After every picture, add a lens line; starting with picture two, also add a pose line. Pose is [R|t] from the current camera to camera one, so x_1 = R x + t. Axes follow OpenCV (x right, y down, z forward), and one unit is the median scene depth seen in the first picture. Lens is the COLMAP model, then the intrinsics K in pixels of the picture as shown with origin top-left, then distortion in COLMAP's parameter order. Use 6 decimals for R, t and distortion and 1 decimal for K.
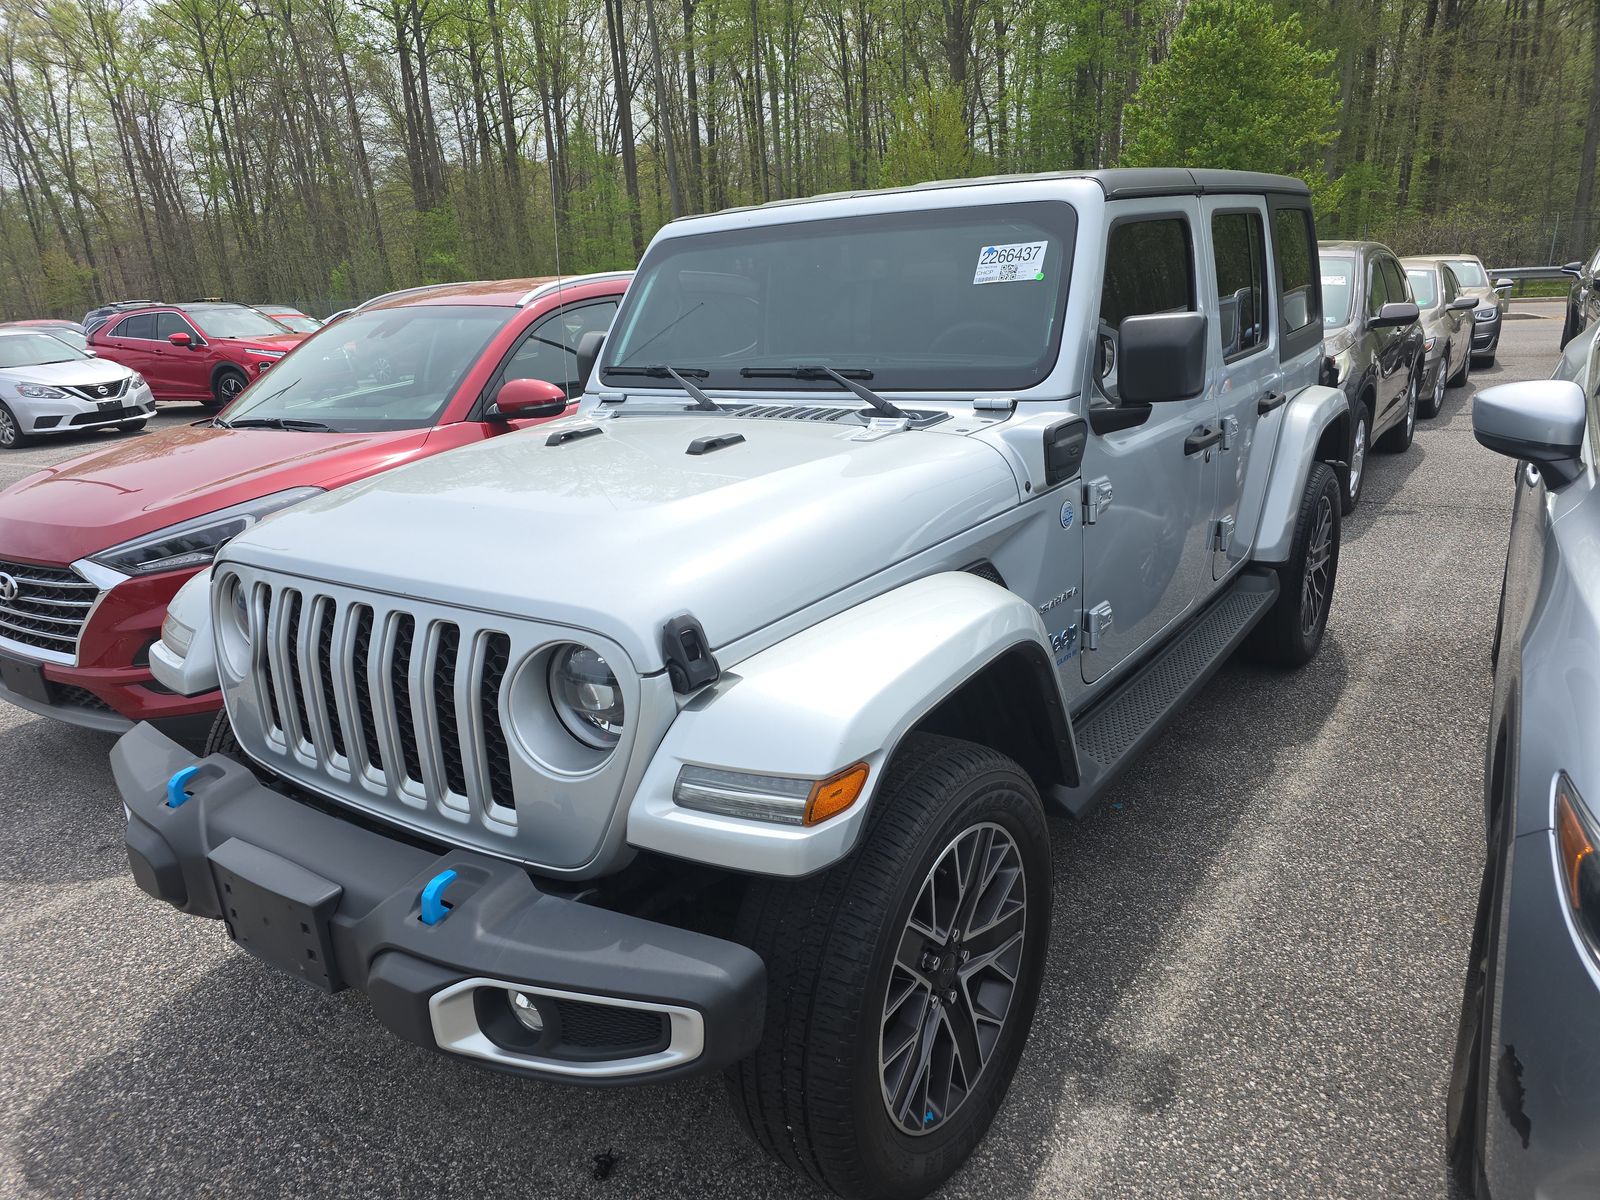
lens RADIAL K [[1107.2, 0, 768.3], [0, 1107.2, 601.0], [0, 0, 1]] dist [0.037331, -0.033773]
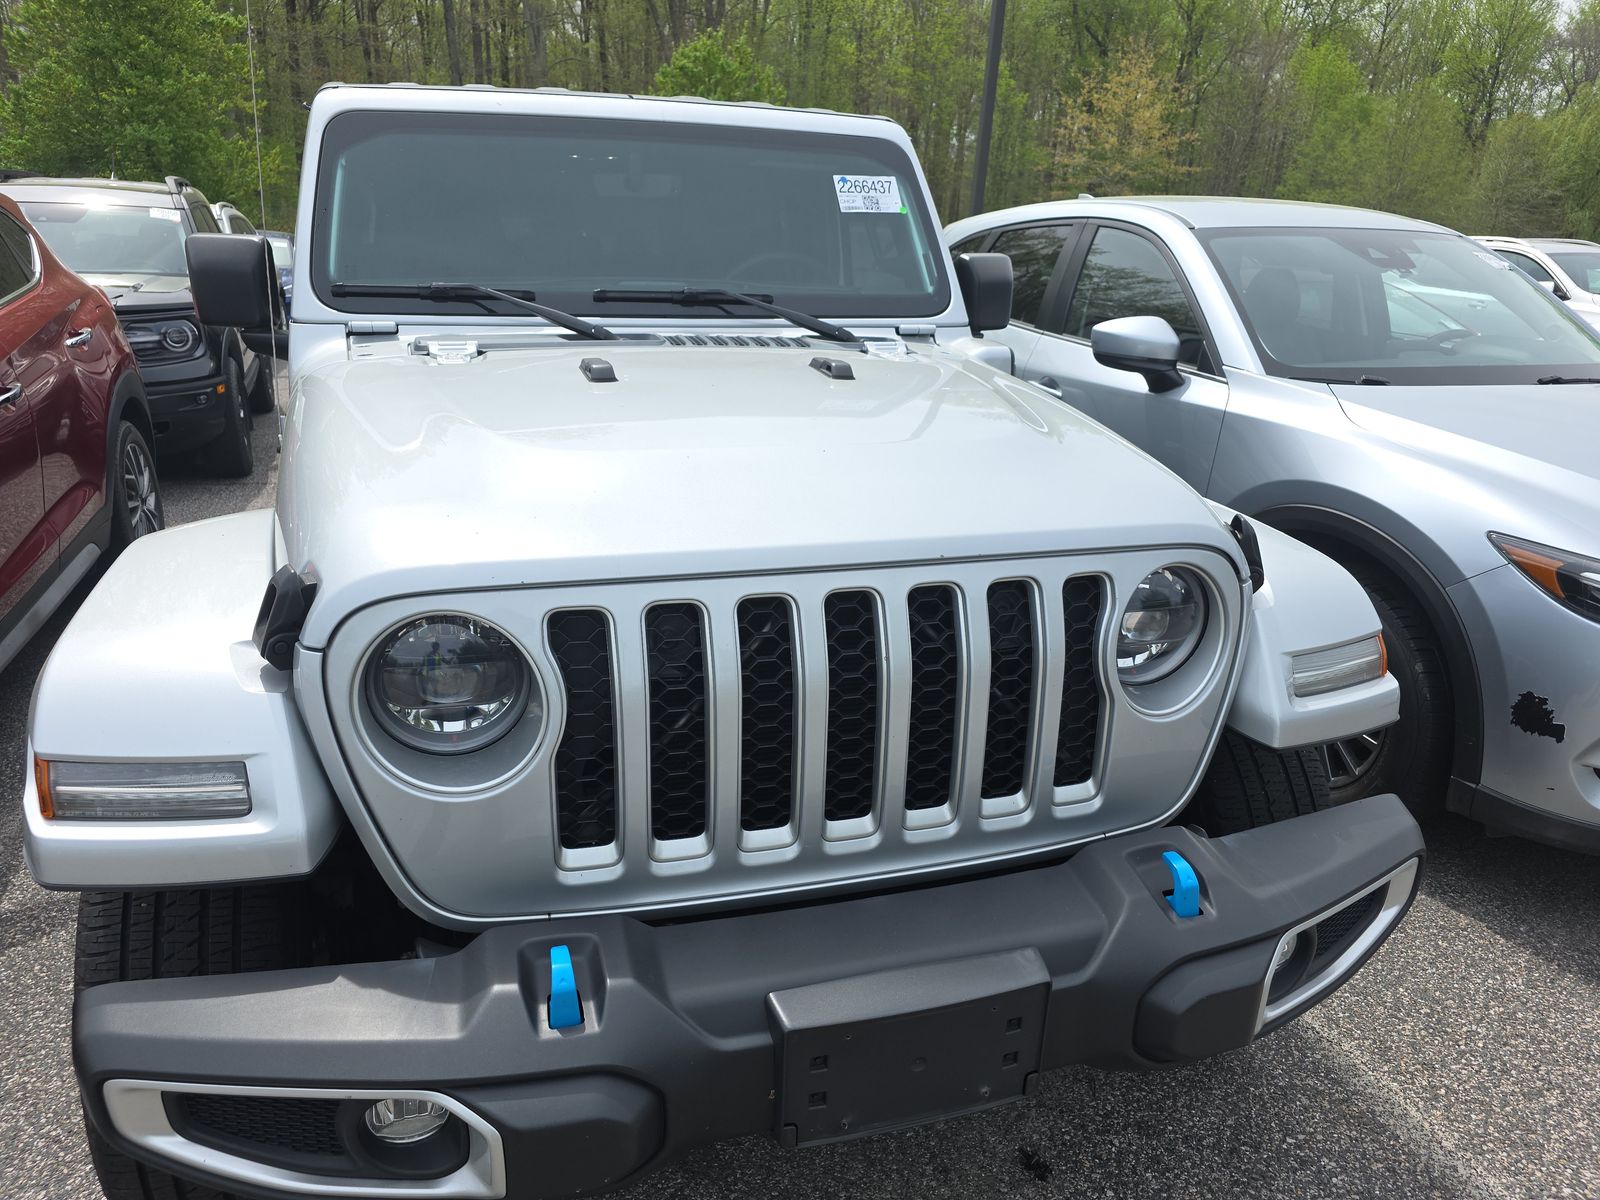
lens RADIAL K [[1107.2, 0, 768.3], [0, 1107.2, 601.0], [0, 0, 1]] dist [0.037331, -0.033773]
pose [[0.609735, -0.177300, 0.772520, -0.669235], [0.160185, 0.982113, 0.098973, -0.047829], [-0.776250, 0.063399, 0.627230, 0.426934]]
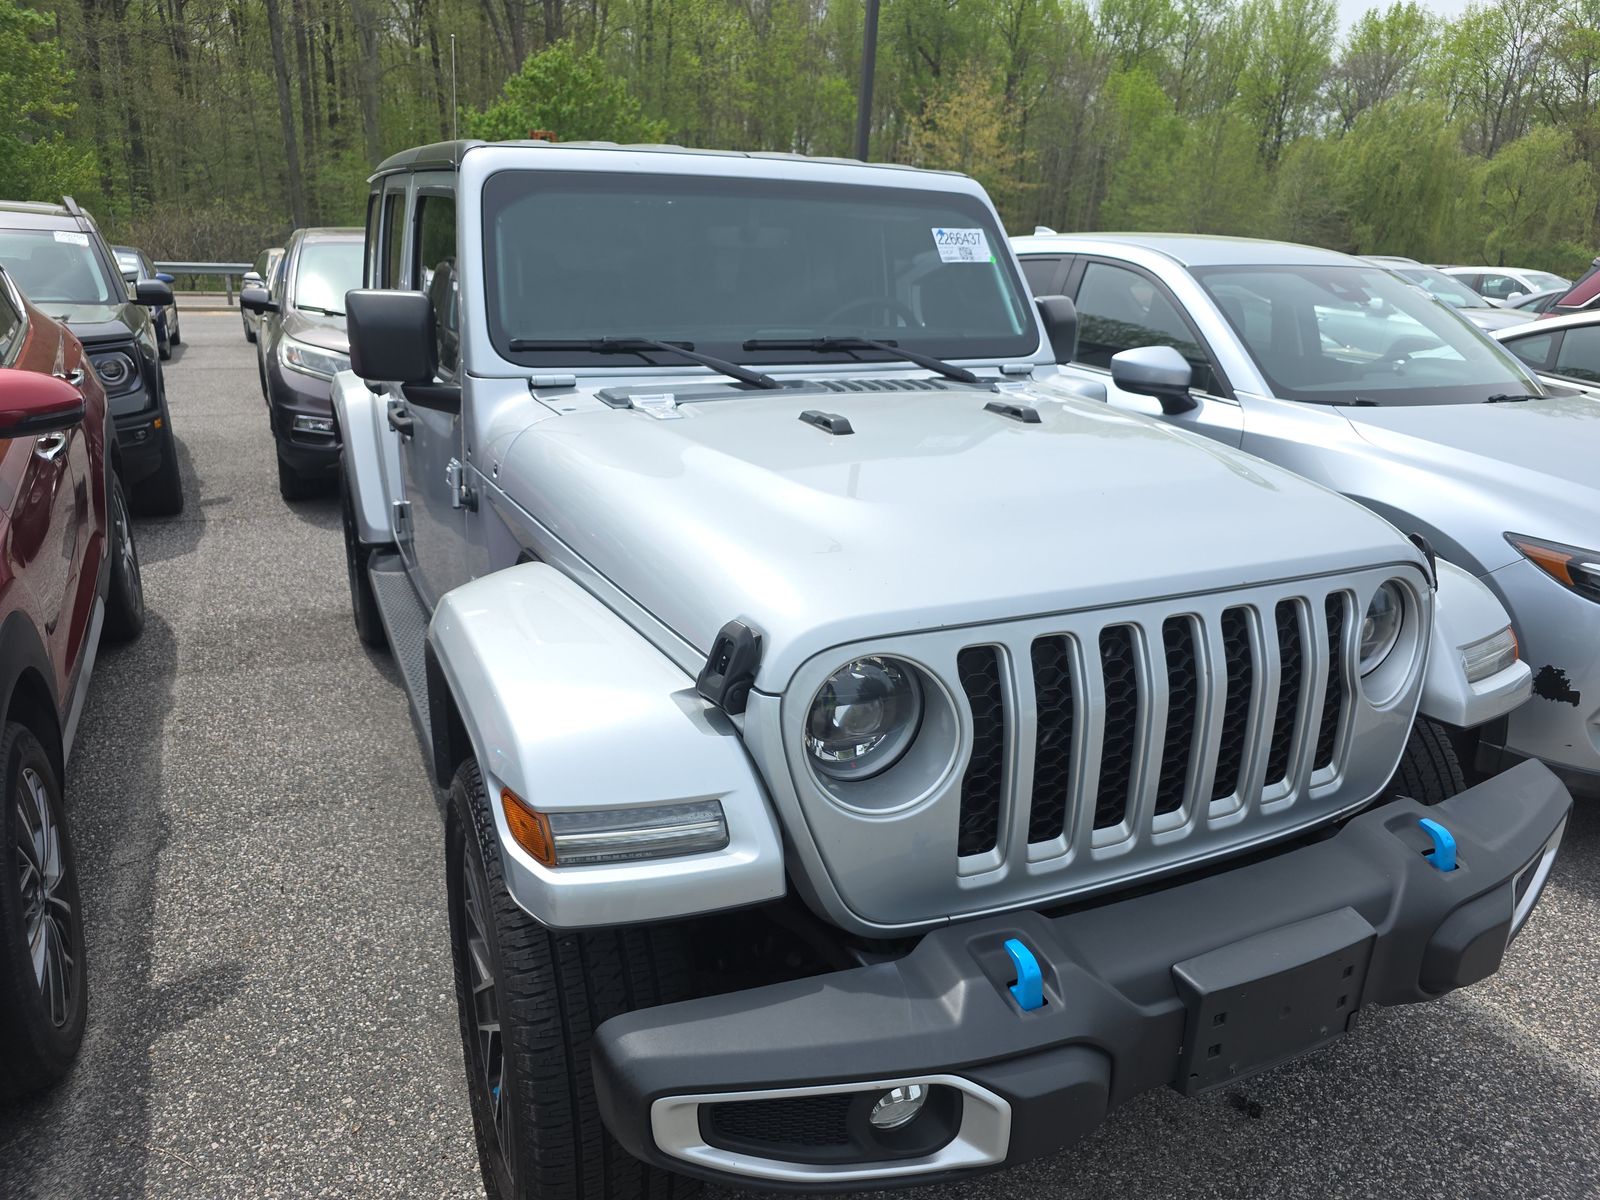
lens RADIAL K [[1112.9, 0, 803.8], [0, 1112.9, 588.3], [0, 0, 1]] dist [0.036782, -0.034824]
pose [[0.469539, -0.189309, 0.862378, -0.857929], [0.192733, 0.975164, 0.109130, -0.113588], [-0.861619, 0.114968, 0.494364, 0.588385]]
